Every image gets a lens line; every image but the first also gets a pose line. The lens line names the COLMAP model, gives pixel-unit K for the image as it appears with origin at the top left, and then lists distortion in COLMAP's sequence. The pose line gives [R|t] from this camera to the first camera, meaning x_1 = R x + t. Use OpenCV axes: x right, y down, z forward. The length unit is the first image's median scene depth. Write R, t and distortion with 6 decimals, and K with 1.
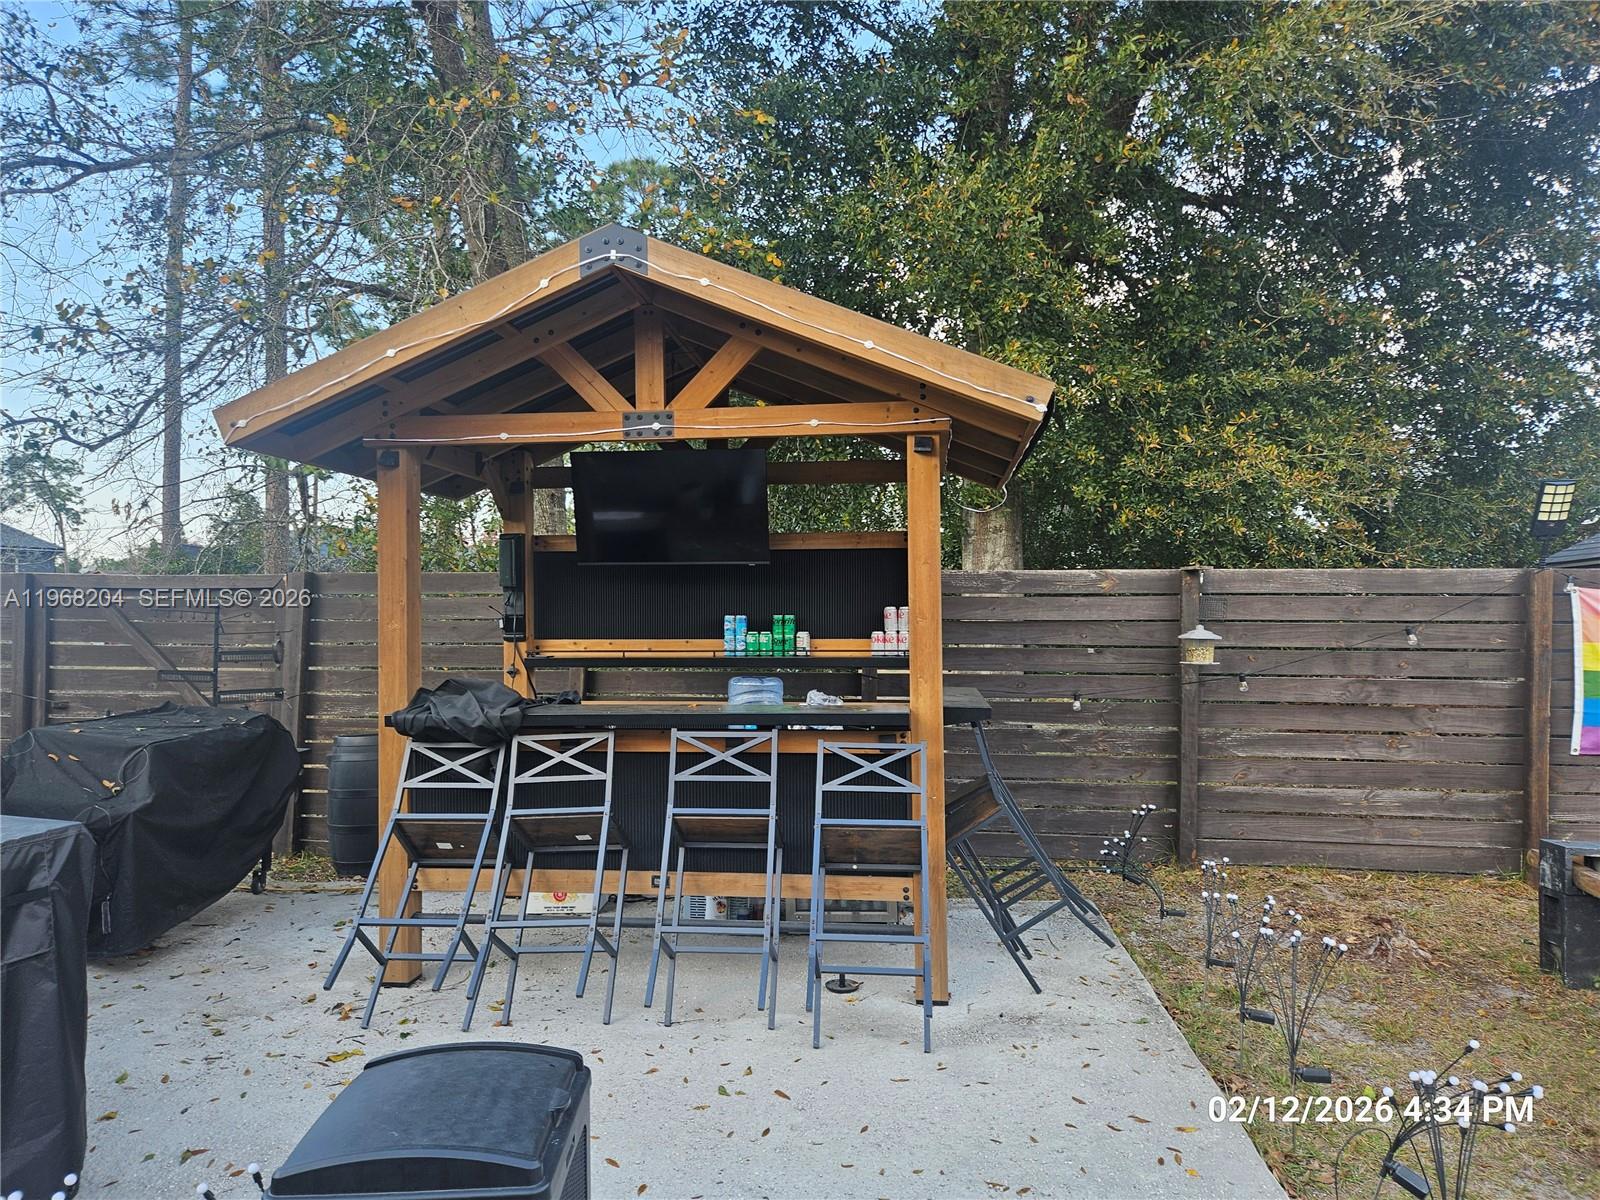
lens RADIAL K [[1065.3, 0, 808.3], [0, 1065.3, 595.8], [0, 0, 1]] dist [0.081355, -0.063842]
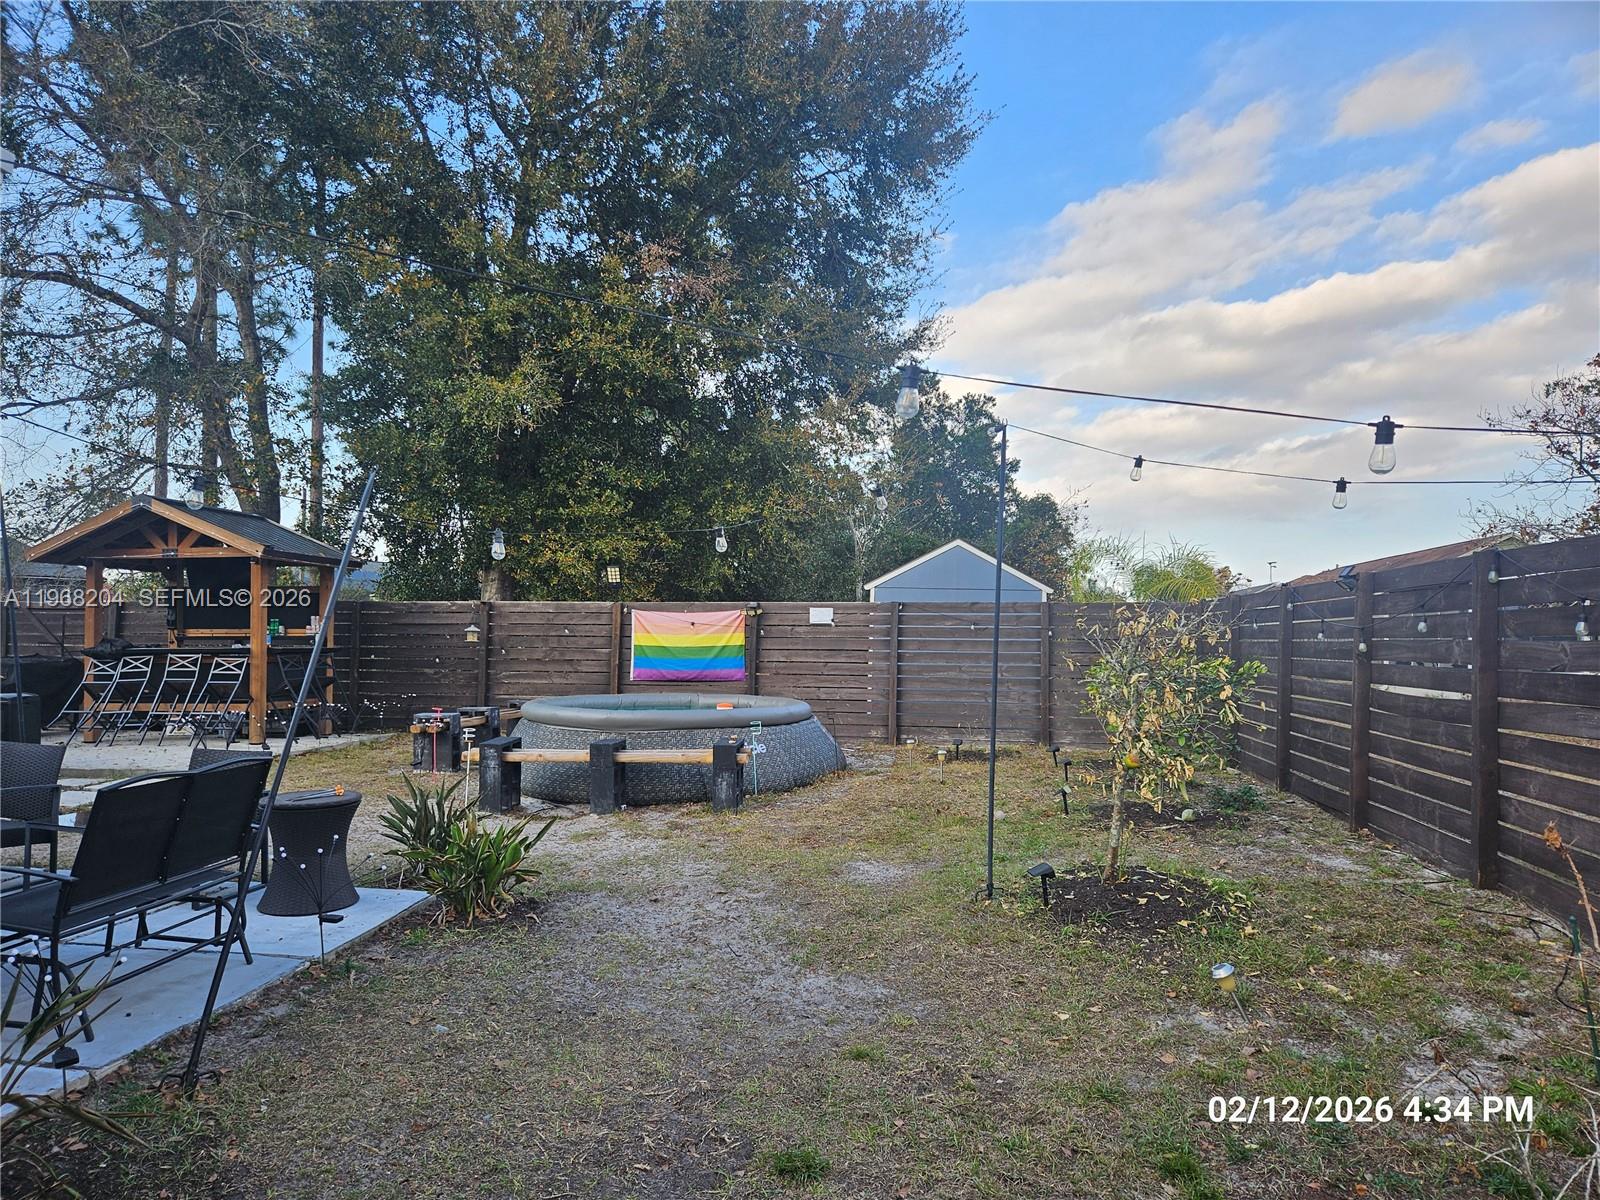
lens RADIAL K [[1065.3, 0, 808.3], [0, 1065.3, 595.8], [0, 0, 1]] dist [0.081355, -0.063842]
pose [[0.998772, 0.003363, -0.049429, 1.265274], [-0.004614, 0.999671, -0.025220, 0.019581], [0.049328, 0.025417, 0.998459, -1.380726]]
